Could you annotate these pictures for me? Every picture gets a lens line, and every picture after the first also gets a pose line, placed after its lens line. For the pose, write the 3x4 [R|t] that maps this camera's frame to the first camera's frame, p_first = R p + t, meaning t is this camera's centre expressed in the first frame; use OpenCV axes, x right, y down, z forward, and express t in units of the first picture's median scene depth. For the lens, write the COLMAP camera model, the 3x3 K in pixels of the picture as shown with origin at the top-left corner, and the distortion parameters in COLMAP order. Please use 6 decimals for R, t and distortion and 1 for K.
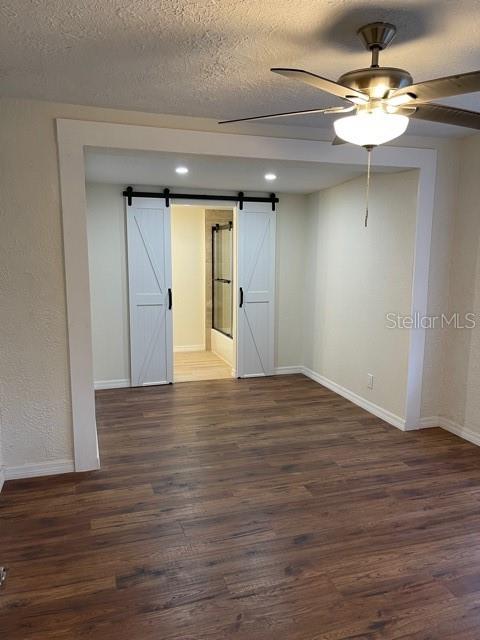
lens RADIAL K [[487.4, 0, 239.4], [0, 487.4, 320.8], [0, 0, 1]] dist [0.039337, -0.050840]
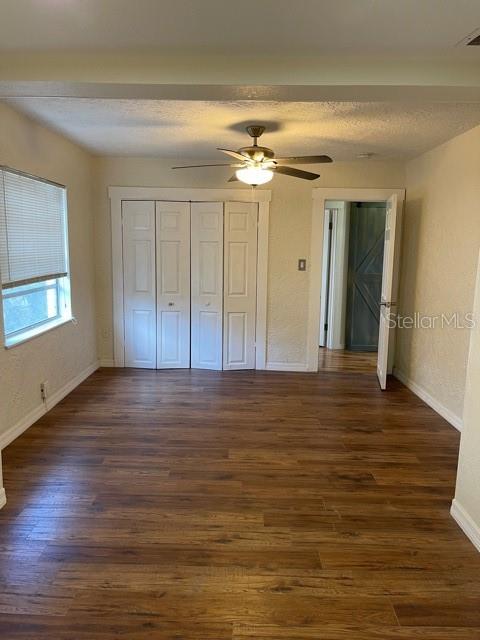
lens RADIAL K [[487.4, 0, 239.5], [0, 487.4, 320.0], [0, 0, 1]] dist [0.039337, -0.050840]
pose [[-0.949588, -0.070166, 0.305547, -0.192241], [0.020688, 0.958482, 0.284401, -0.248776], [-0.312816, 0.276385, -0.908712, 1.850538]]
